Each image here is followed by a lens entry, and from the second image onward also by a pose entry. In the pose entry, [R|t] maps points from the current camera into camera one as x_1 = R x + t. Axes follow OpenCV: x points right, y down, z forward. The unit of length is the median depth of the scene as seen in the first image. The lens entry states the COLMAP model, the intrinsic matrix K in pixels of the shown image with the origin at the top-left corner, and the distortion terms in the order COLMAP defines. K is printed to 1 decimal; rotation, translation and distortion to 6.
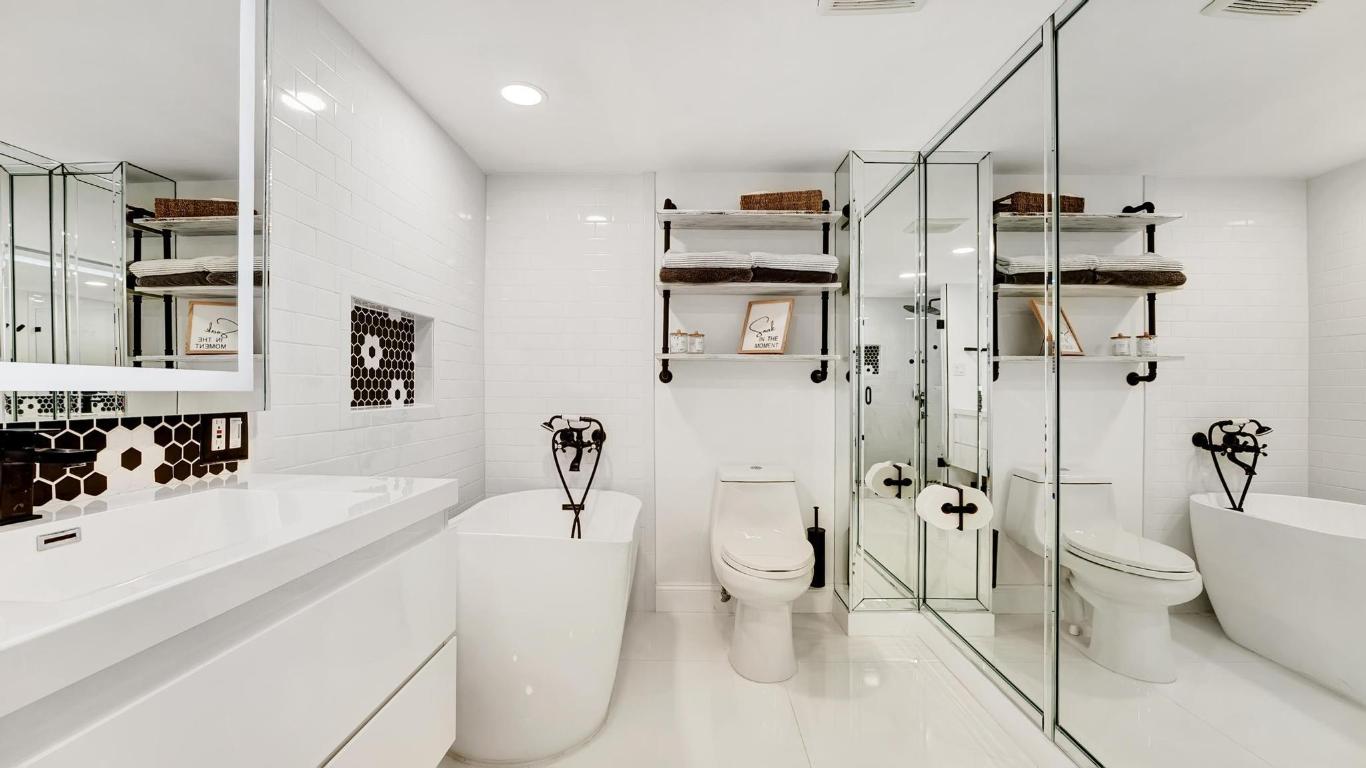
lens RADIAL K [[524.0, 0, 683.0], [0, 524.0, 384.0], [0, 0, 1]] dist [-0.000398, -0.000084]
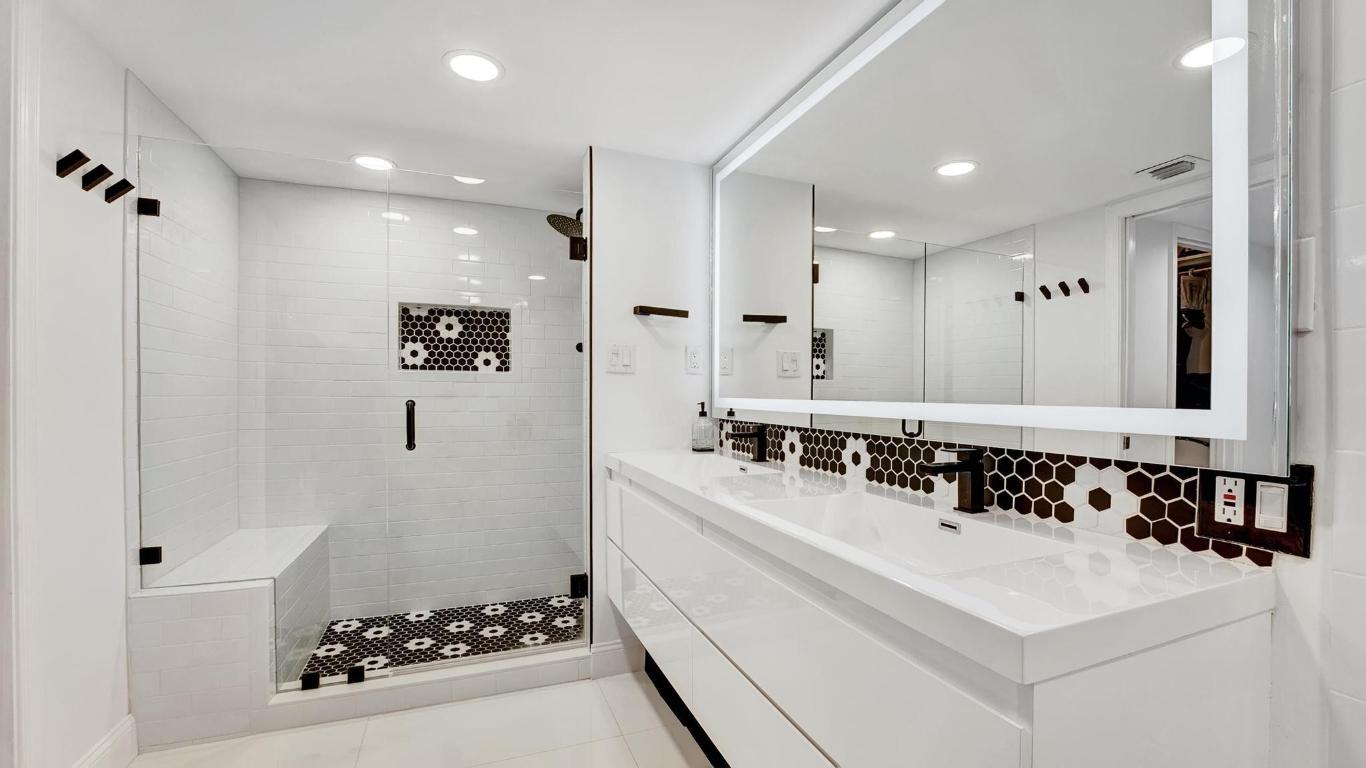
lens RADIAL K [[524.0, 0, 683.0], [0, 524.0, 384.0], [0, 0, 1]] dist [-0.000398, -0.000084]
pose [[-0.914593, -0.065090, -0.399102, 0.070371], [-0.048006, 0.997458, -0.052664, 0.015844], [0.401515, -0.029007, -0.915393, 1.566053]]
